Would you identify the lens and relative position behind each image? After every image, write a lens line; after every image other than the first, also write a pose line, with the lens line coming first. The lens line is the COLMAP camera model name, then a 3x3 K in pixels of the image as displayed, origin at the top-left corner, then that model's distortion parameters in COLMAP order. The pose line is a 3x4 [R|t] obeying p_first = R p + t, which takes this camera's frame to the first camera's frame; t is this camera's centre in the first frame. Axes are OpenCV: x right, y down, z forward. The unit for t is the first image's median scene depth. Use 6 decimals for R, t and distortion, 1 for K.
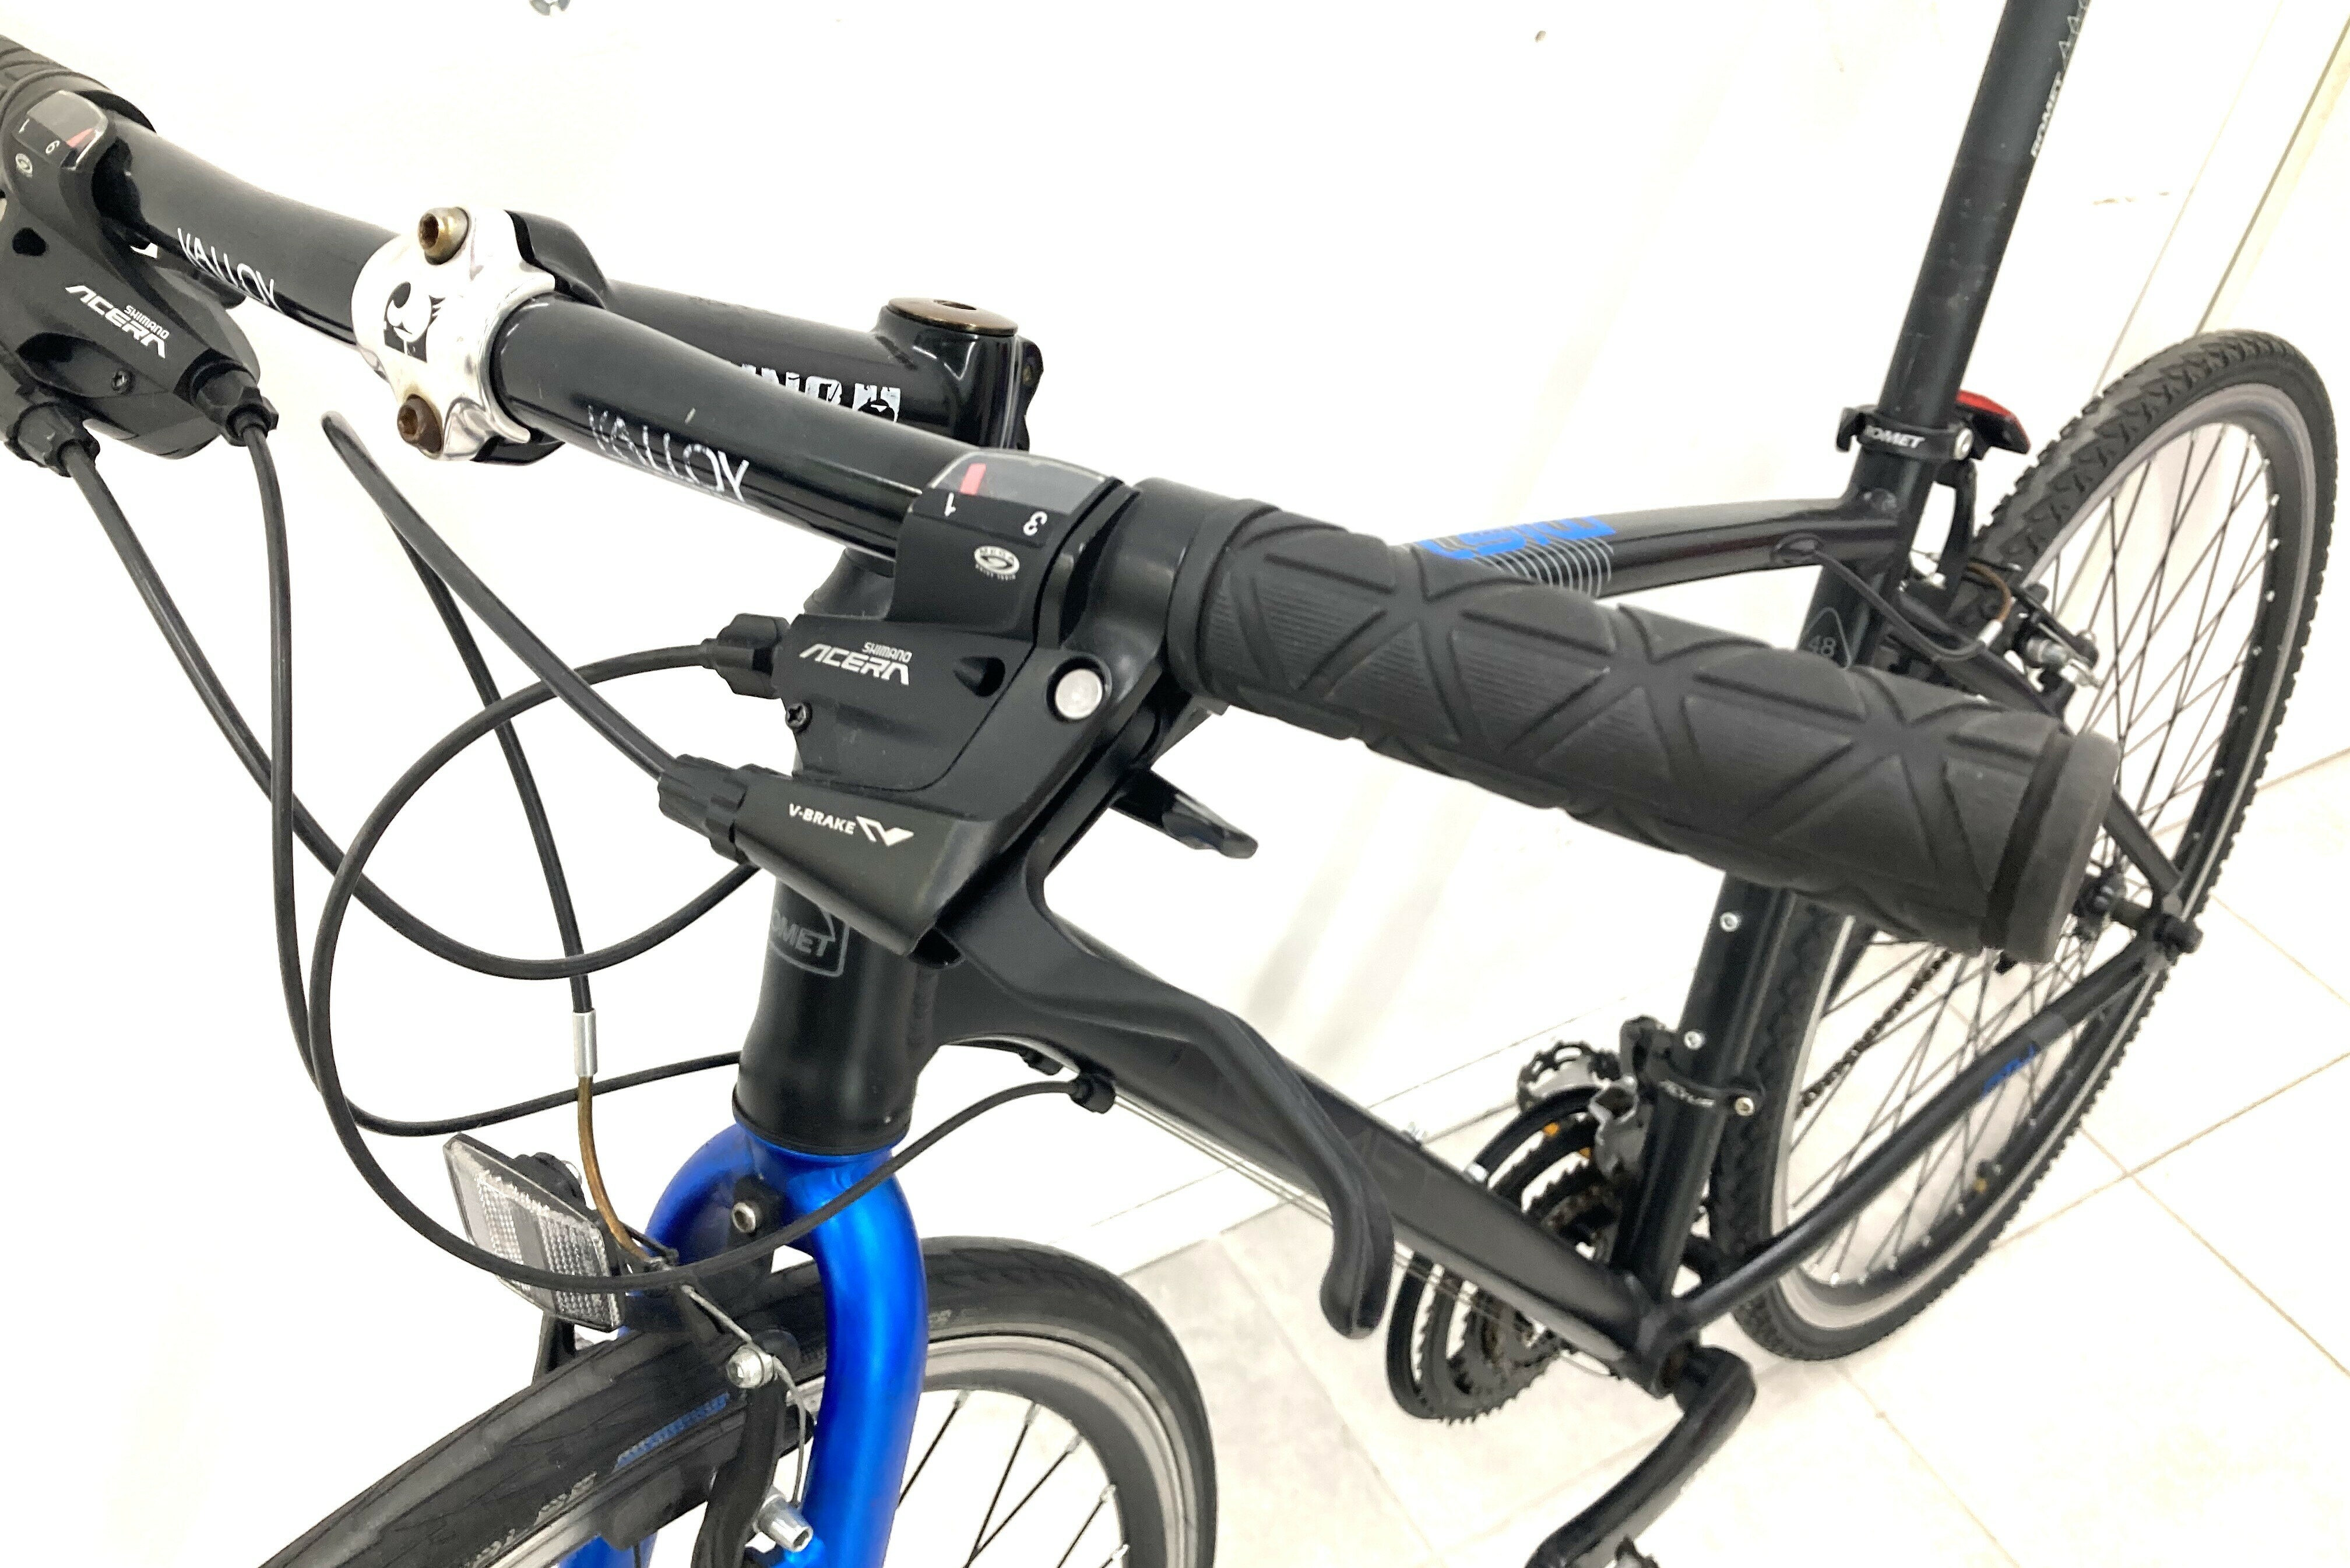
lens RADIAL K [[1955.0, 0, 1175.9], [0, 1955.0, 789.1], [0, 0, 1]] dist [-0.004316, -0.018865]
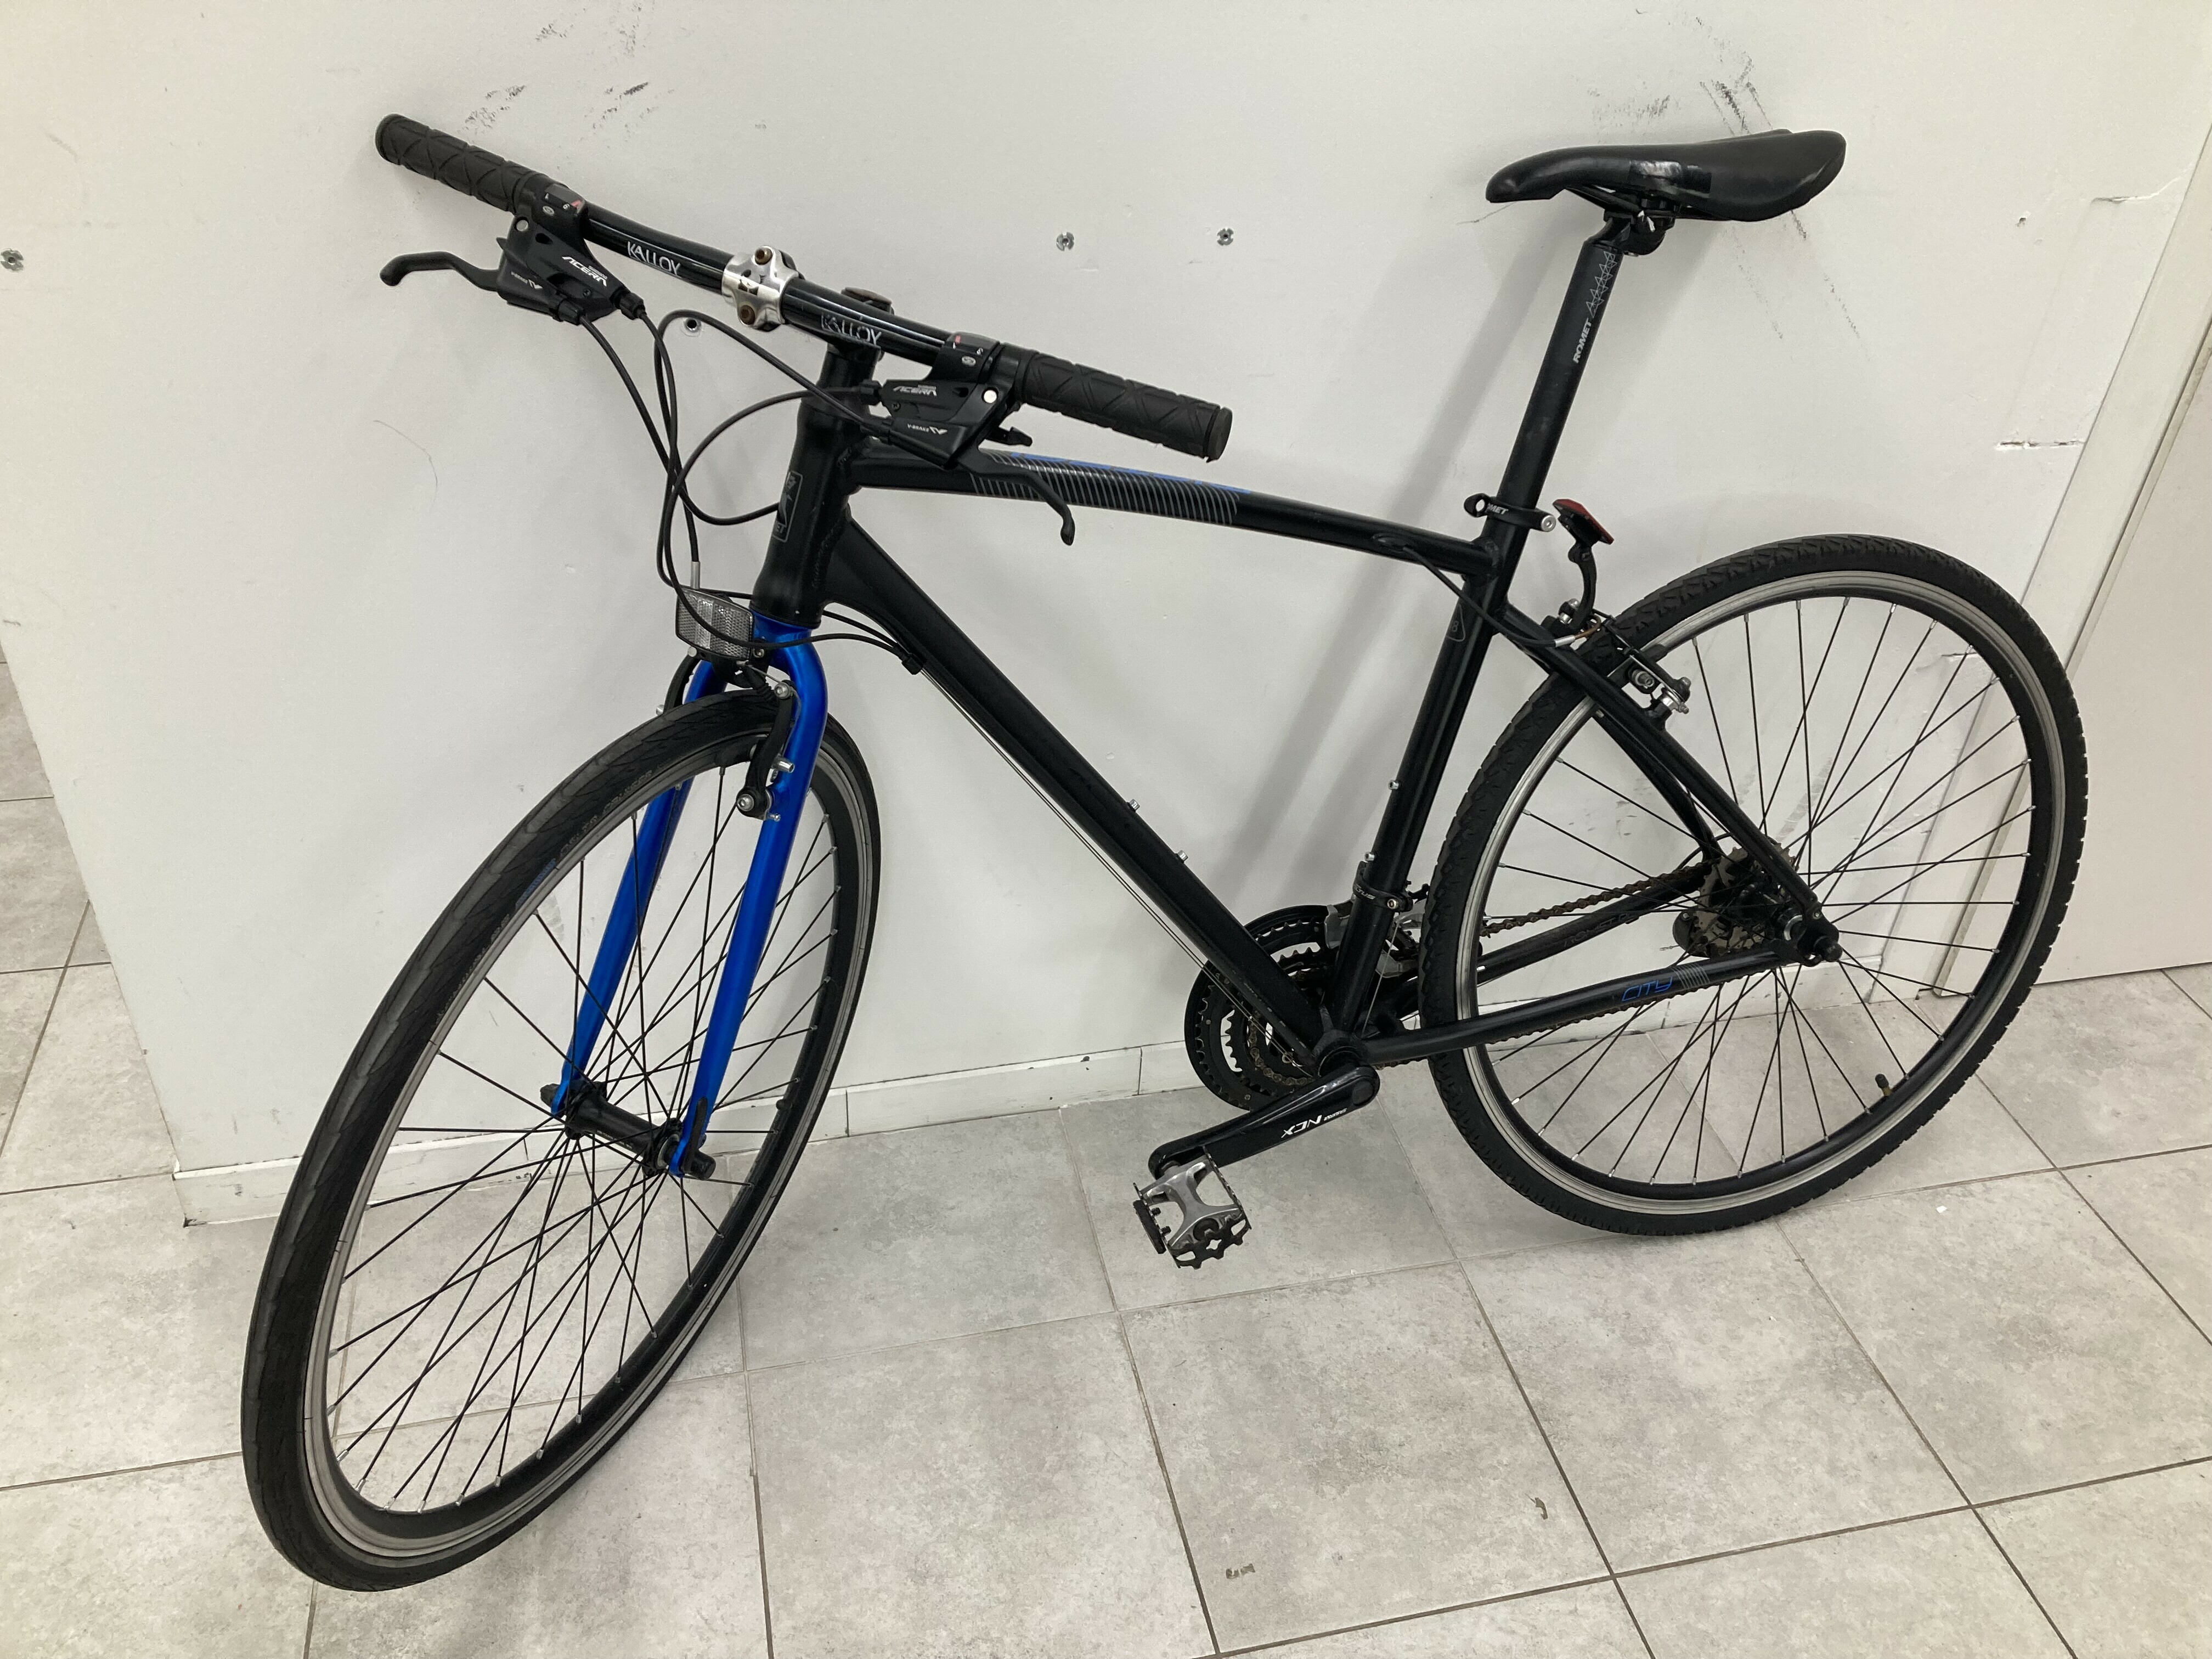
lens RADIAL K [[1795.5, 0, 1124.1], [0, 1795.5, 824.6], [0, 0, 1]] dist [-0.013839, 0.002158]
pose [[0.952028, 0.003168, 0.305995, -0.847524], [-0.006701, 0.999922, 0.010498, 0.728391], [-0.305938, -0.012045, 0.951975, -2.361368]]
